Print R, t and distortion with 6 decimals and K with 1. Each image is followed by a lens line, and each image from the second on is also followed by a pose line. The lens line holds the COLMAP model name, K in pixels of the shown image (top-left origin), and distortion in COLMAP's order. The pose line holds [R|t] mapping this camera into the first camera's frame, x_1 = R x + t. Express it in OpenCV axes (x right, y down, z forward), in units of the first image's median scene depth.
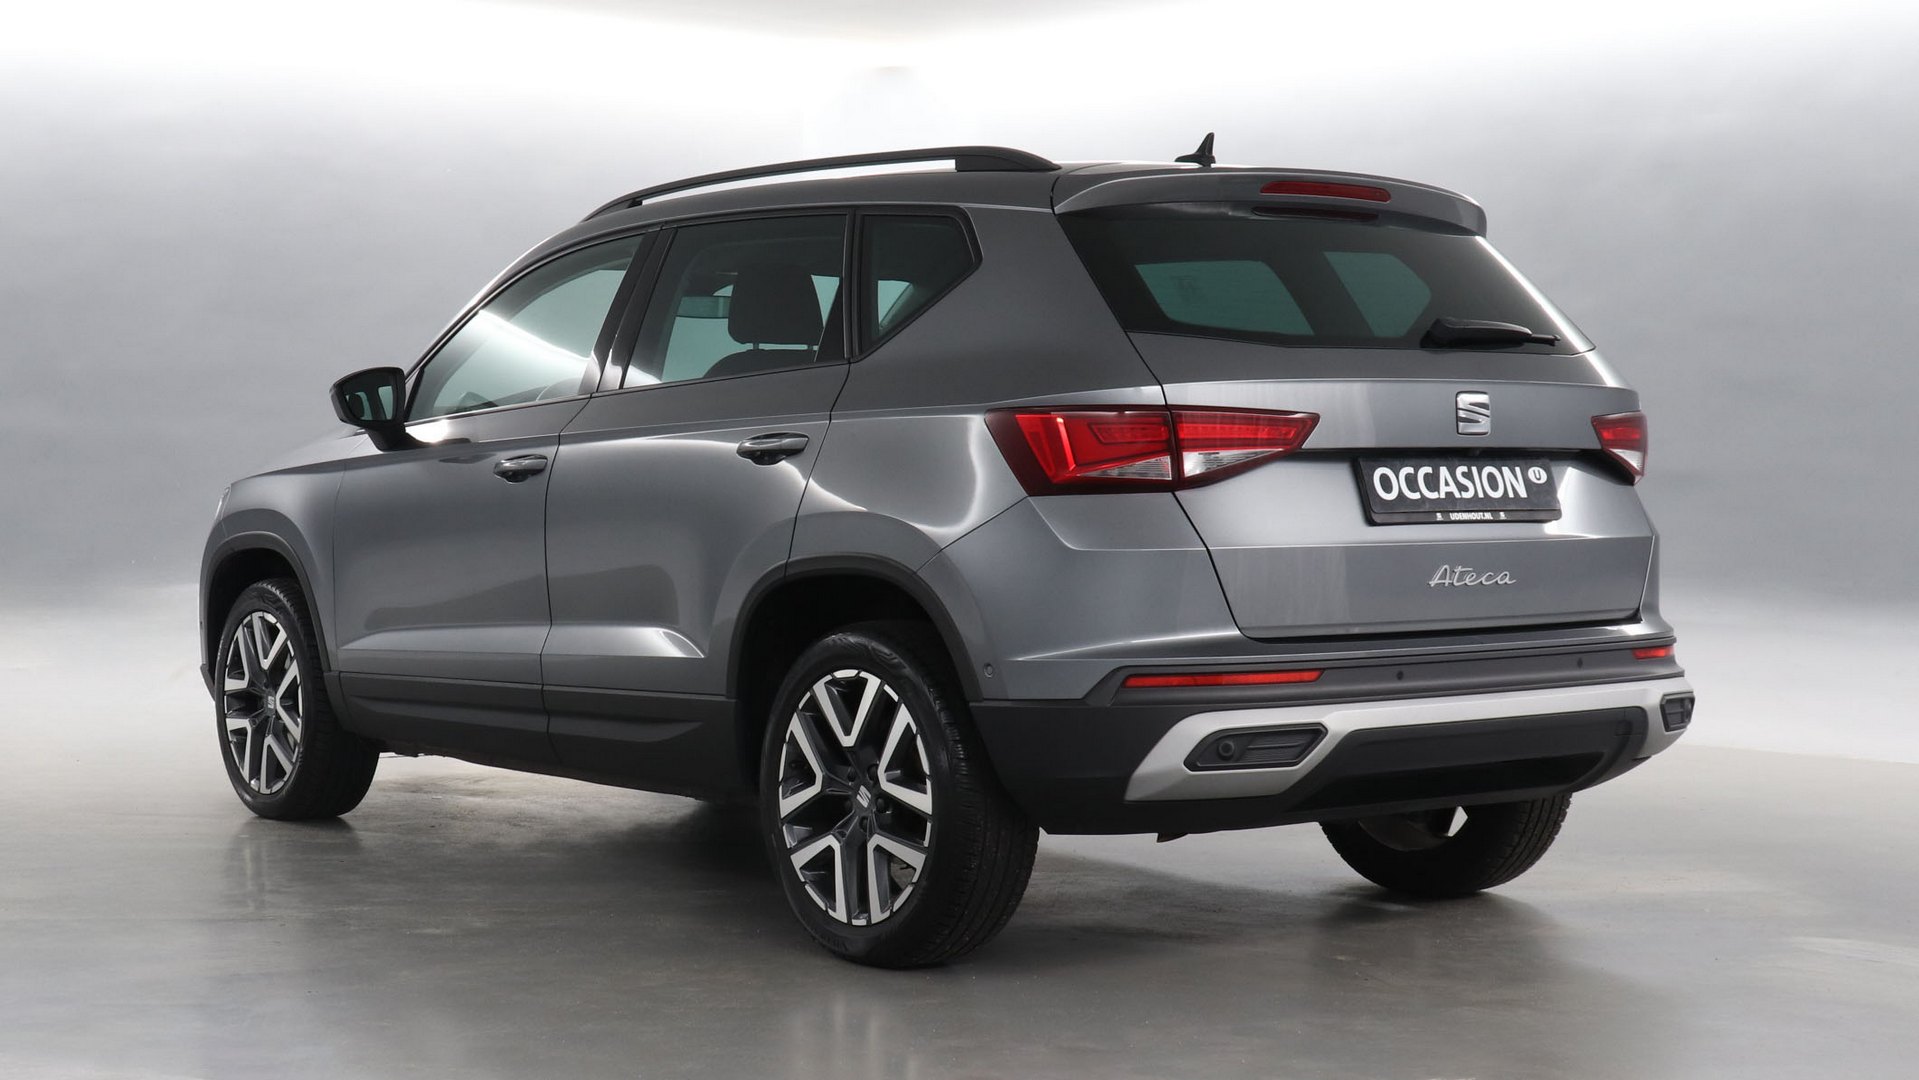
lens RADIAL K [[2884.9, 0, 959.5], [0, 2884.9, 540.0], [0, 0, 1]] dist [0.014366, -0.006447]
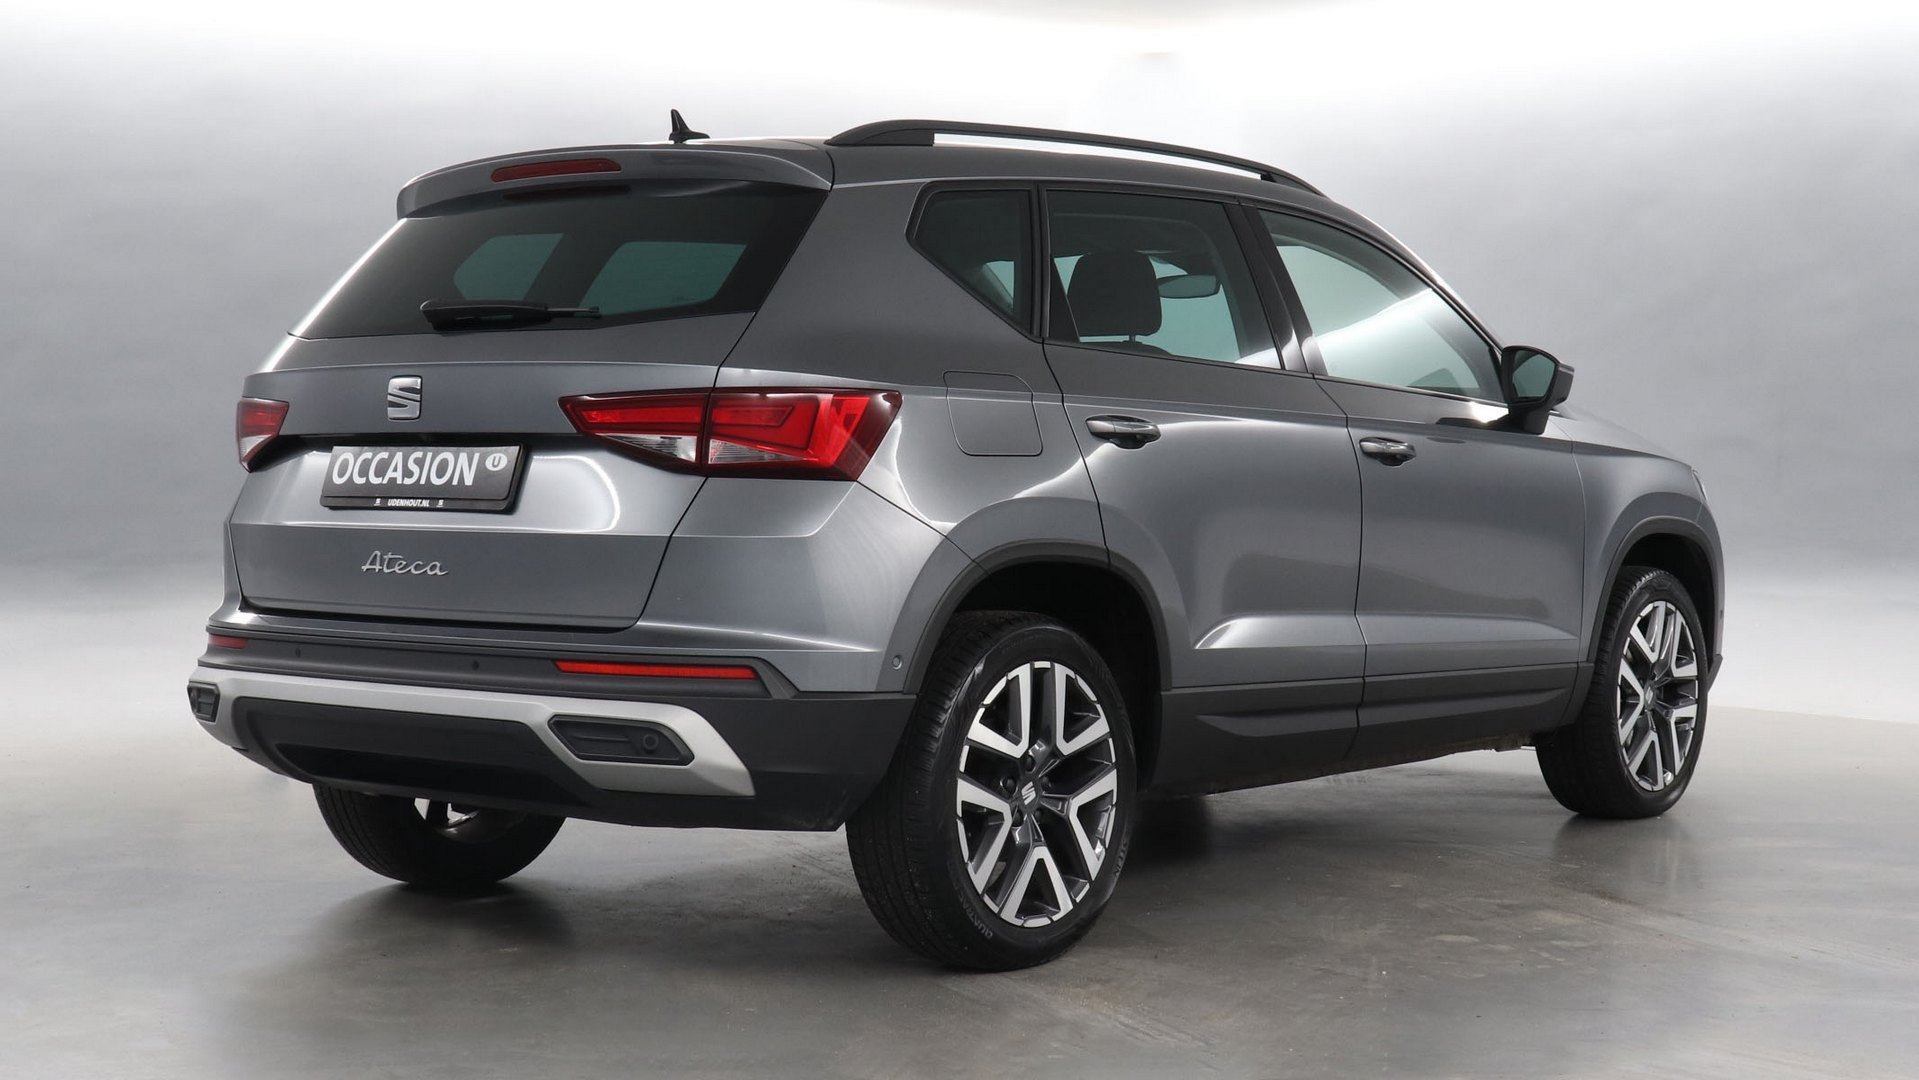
lens RADIAL K [[2884.9, 0, 959.5], [0, 2884.9, 540.0], [0, 0, 1]] dist [0.014366, -0.006447]
pose [[0.212174, 0.030193, -0.976765, 1.178710], [-0.028364, 0.999292, 0.024728, -0.025331], [0.976820, 0.022458, 0.212880, 0.980578]]
